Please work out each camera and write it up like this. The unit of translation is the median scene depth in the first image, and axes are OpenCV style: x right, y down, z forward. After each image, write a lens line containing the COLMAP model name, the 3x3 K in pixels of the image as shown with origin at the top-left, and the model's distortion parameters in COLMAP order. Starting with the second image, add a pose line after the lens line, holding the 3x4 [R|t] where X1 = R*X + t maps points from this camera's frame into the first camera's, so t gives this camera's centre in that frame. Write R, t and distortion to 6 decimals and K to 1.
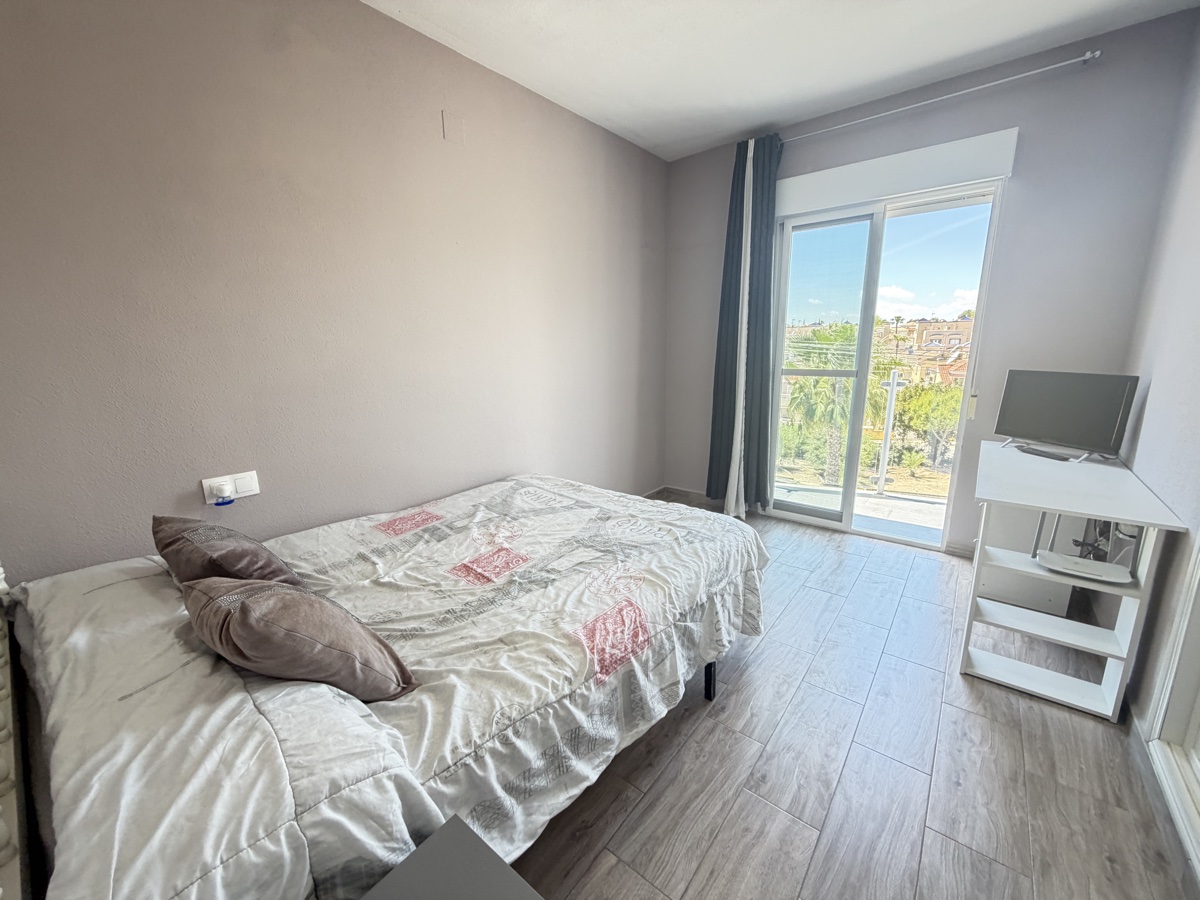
lens RADIAL K [[479.2, 0, 599.4], [0, 479.2, 450.2], [0, 0, 1]] dist [0.002169, -0.000587]
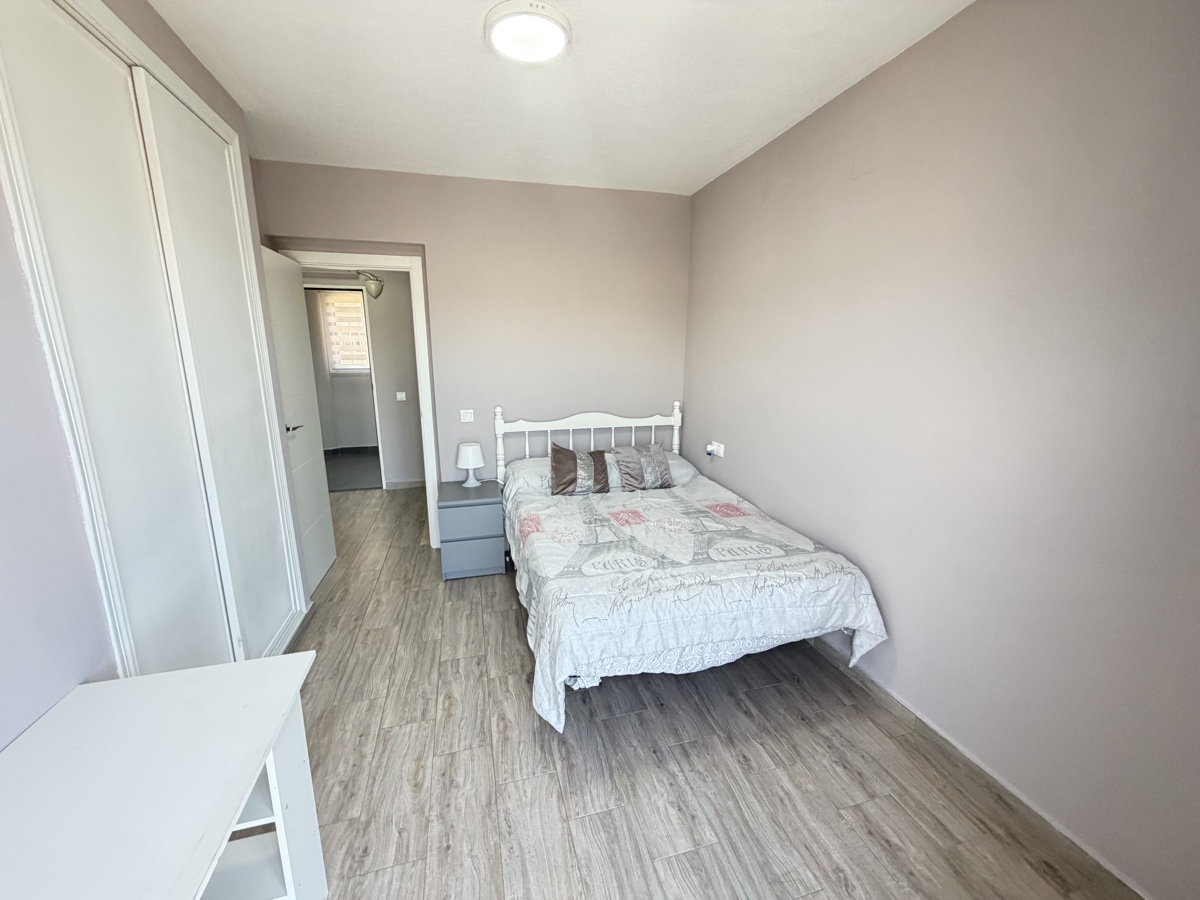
lens RADIAL K [[479.2, 0, 596.4], [0, 479.2, 452.1], [0, 0, 1]] dist [0.002169, -0.000587]
pose [[-0.587207, 0.187014, -0.787536, 0.415277], [-0.169067, 0.923147, 0.345278, -0.196984], [0.791583, 0.335896, -0.510461, 0.633561]]
